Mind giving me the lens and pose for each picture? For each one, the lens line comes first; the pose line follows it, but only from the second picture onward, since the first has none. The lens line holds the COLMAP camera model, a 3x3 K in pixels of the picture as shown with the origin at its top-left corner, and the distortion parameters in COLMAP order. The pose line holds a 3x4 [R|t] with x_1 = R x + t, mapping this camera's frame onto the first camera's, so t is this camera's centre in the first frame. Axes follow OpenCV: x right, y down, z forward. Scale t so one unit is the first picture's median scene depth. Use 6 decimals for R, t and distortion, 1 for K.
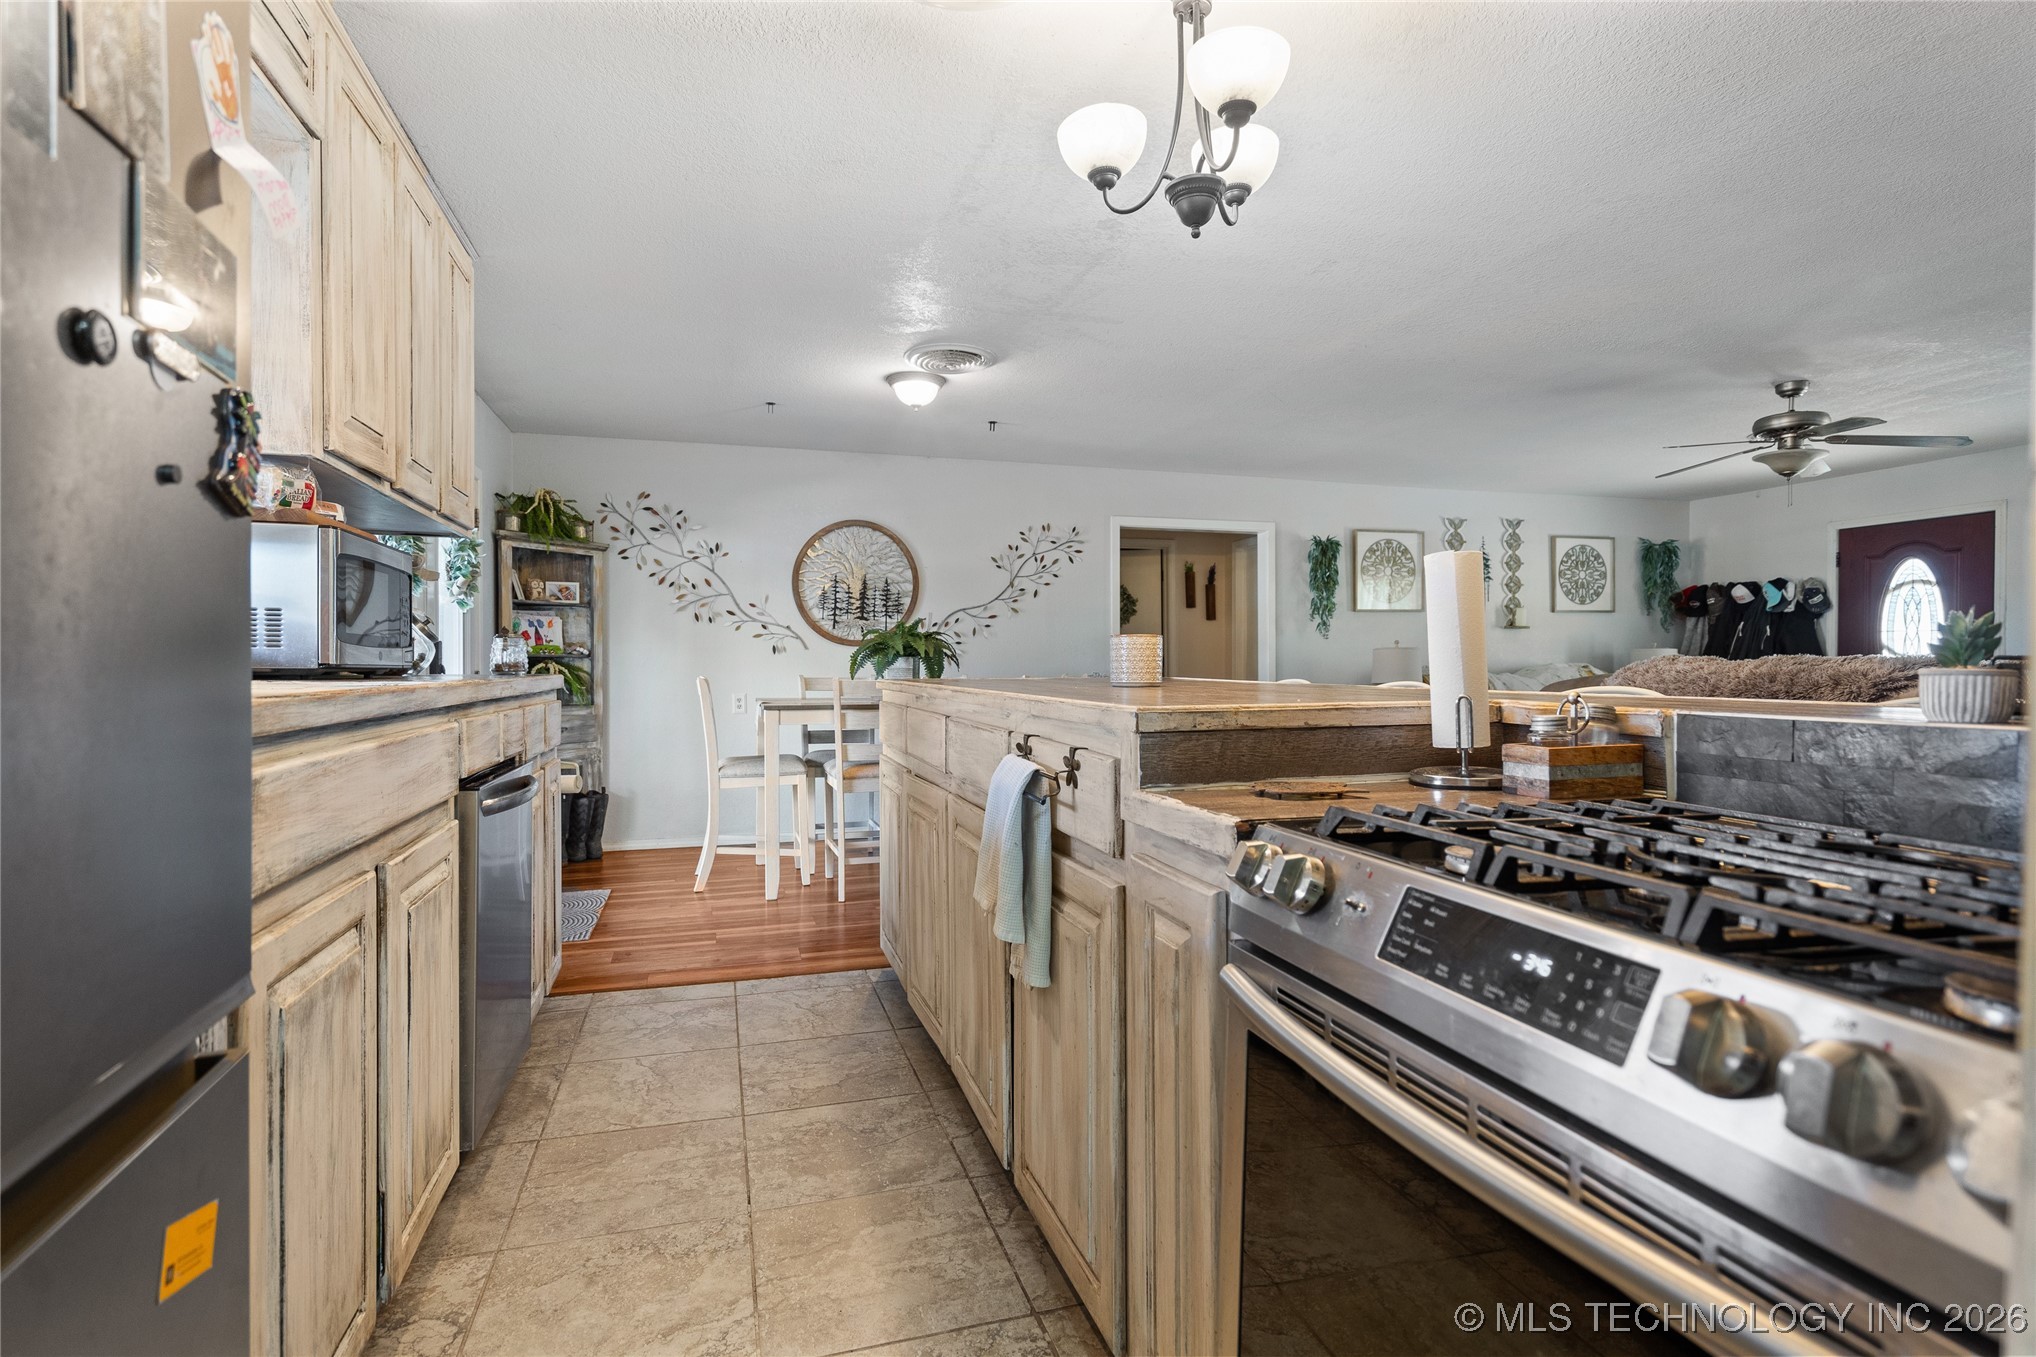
lens RADIAL K [[979.6, 0, 1022.5], [0, 979.6, 661.2], [0, 0, 1]] dist [-0.004851, -0.000968]
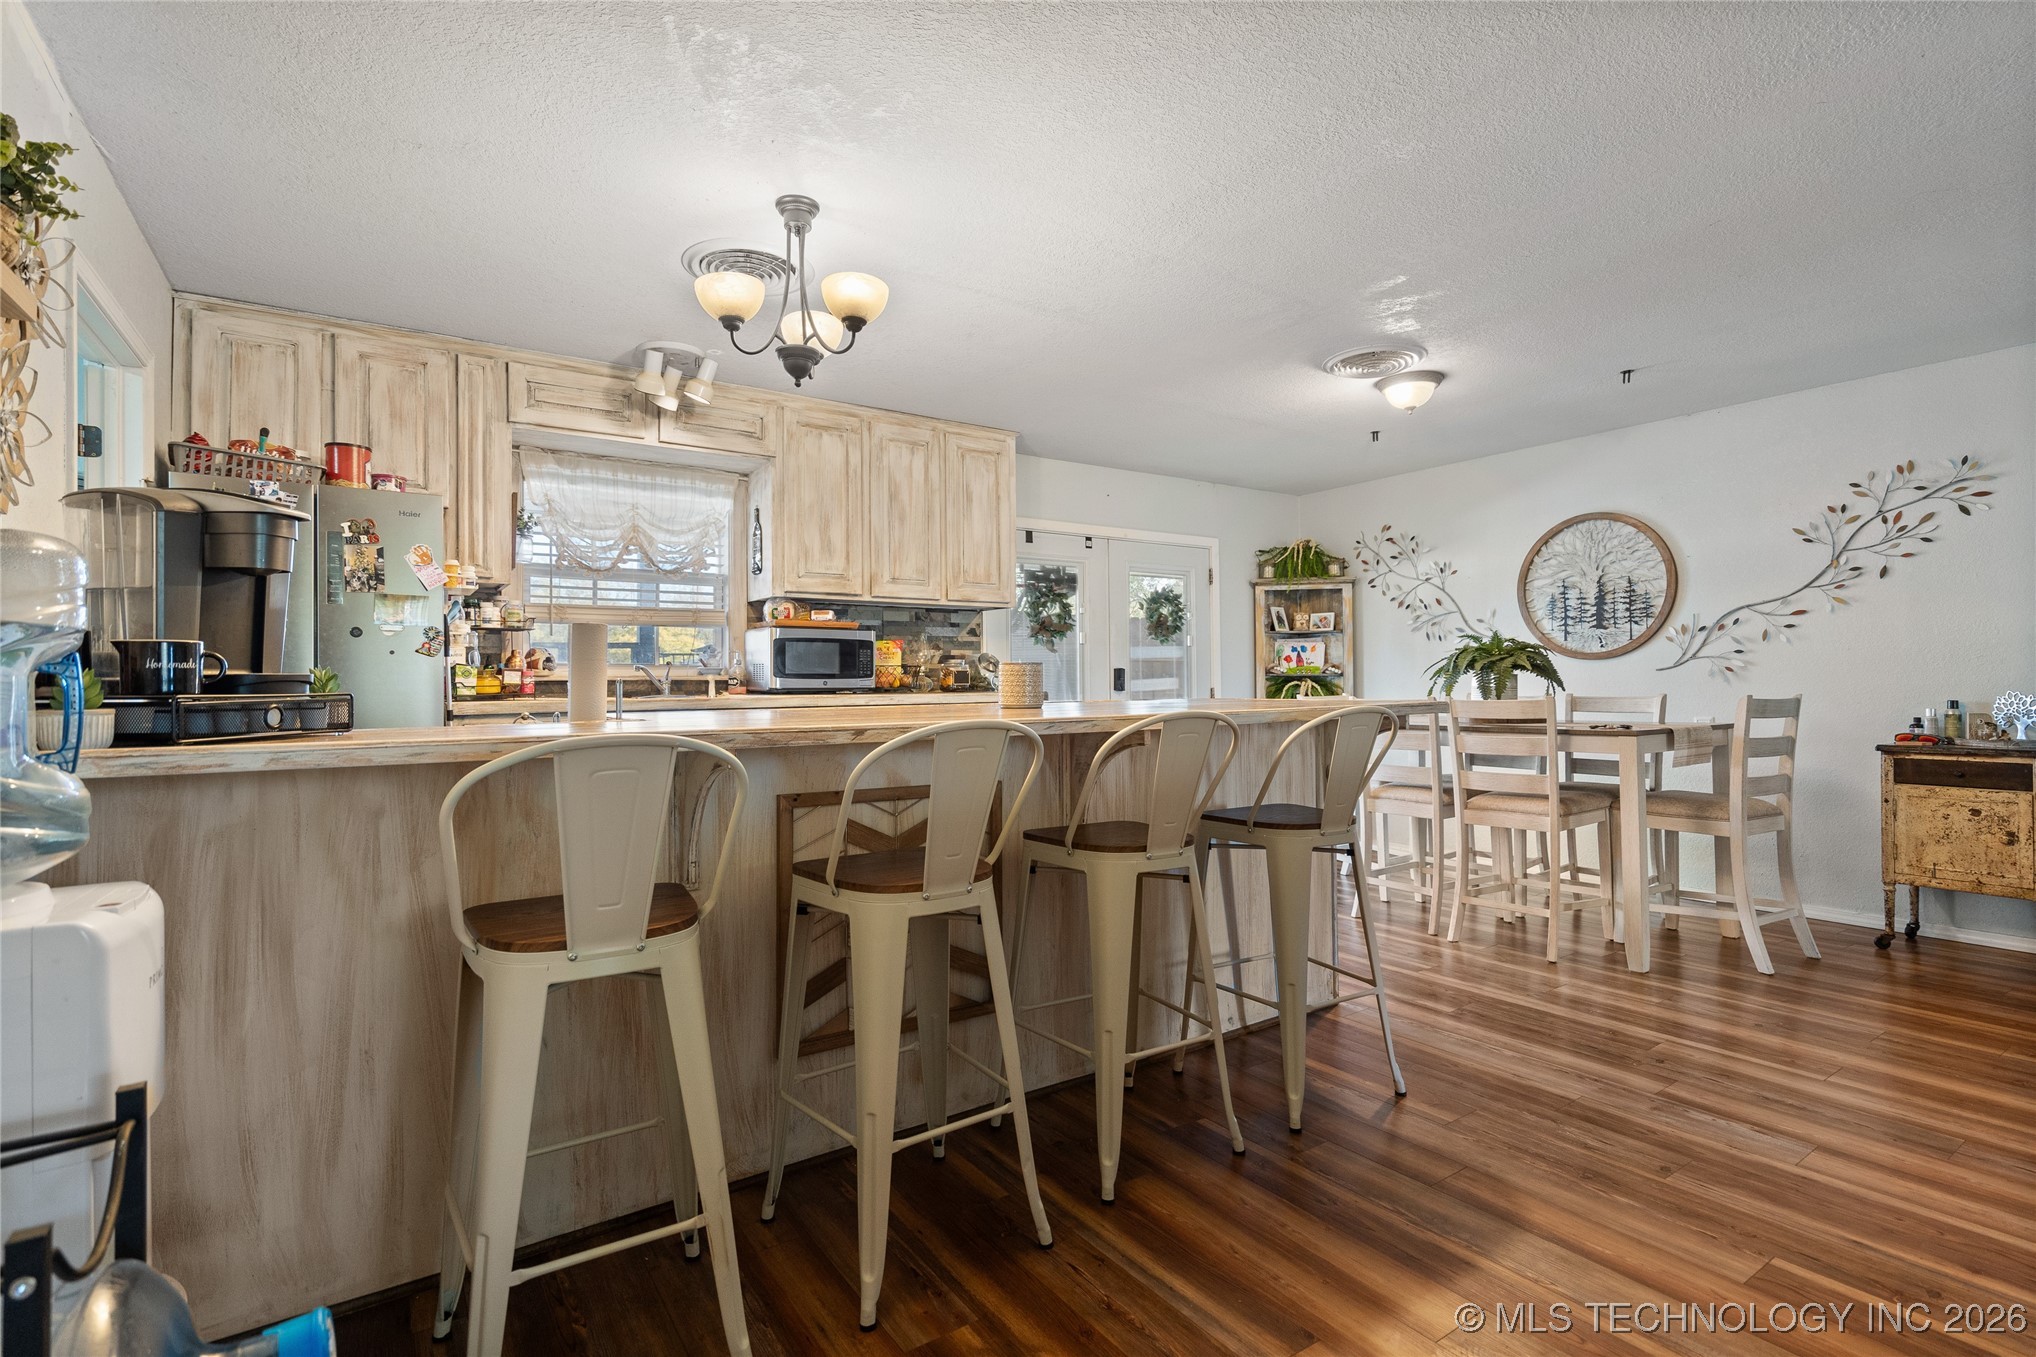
lens RADIAL K [[946.0, 0, 984.7], [0, 946.0, 665.4], [0, 0, 1]] dist [-0.004127, 0.002488]
pose [[0.285231, -0.020170, -0.958246, 0.435278], [0.007335, 0.999795, -0.018861, 0.001246], [0.958431, -0.001649, 0.285321, 0.233731]]
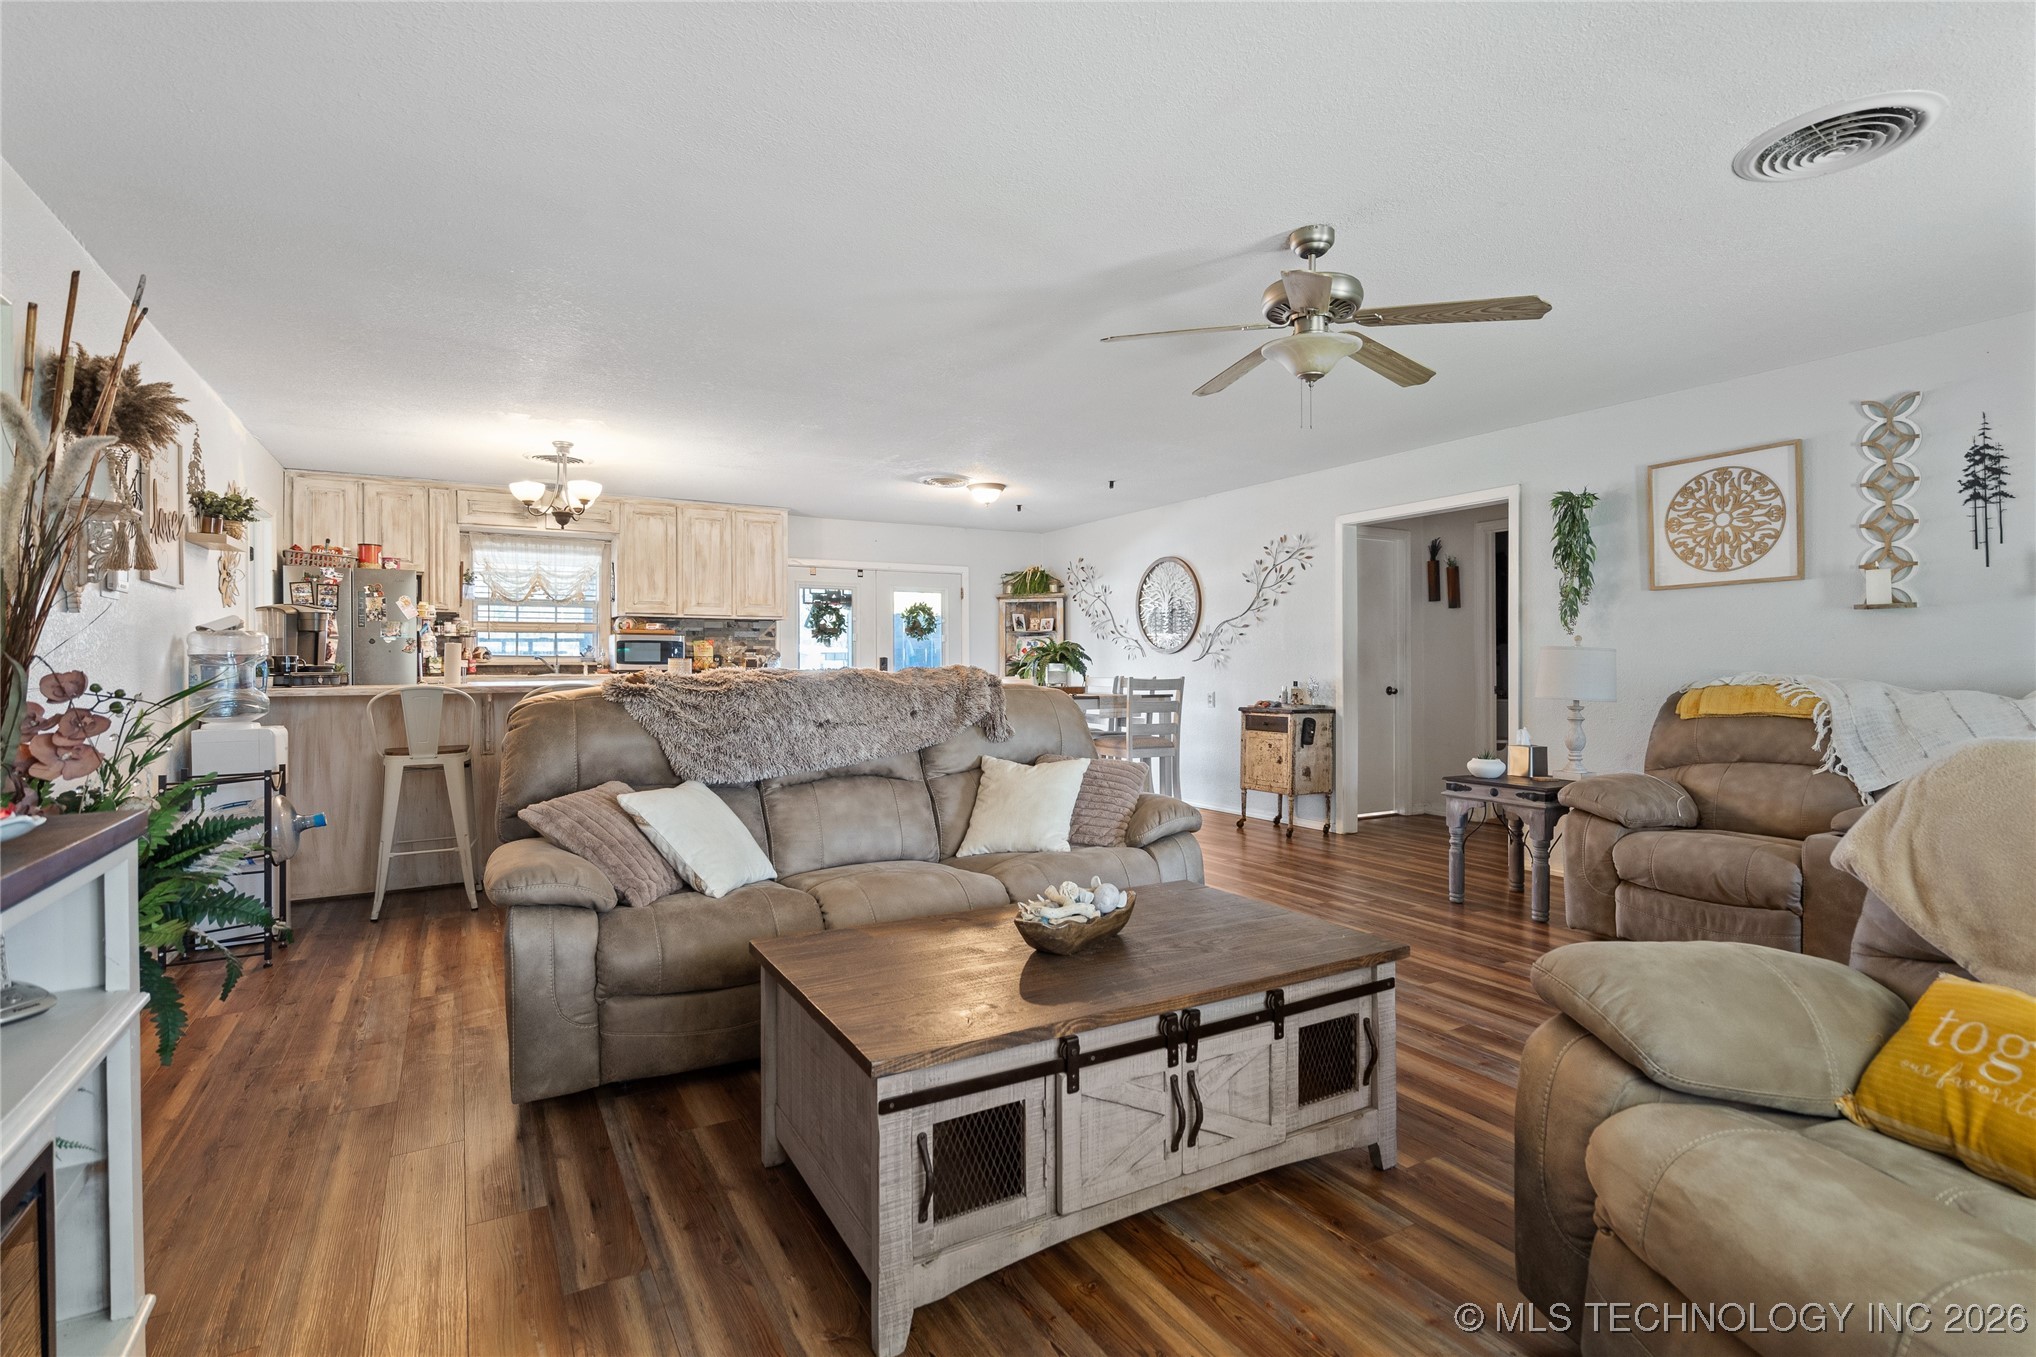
lens RADIAL K [[946.0, 0, 972.7], [0, 946.0, 660.0], [0, 0, 1]] dist [-0.004127, 0.002488]
pose [[0.213232, -0.005318, -0.976987, 0.925552], [0.002715, 0.999985, -0.004850, -0.001834], [0.976998, -0.001619, 0.213243, 0.444825]]
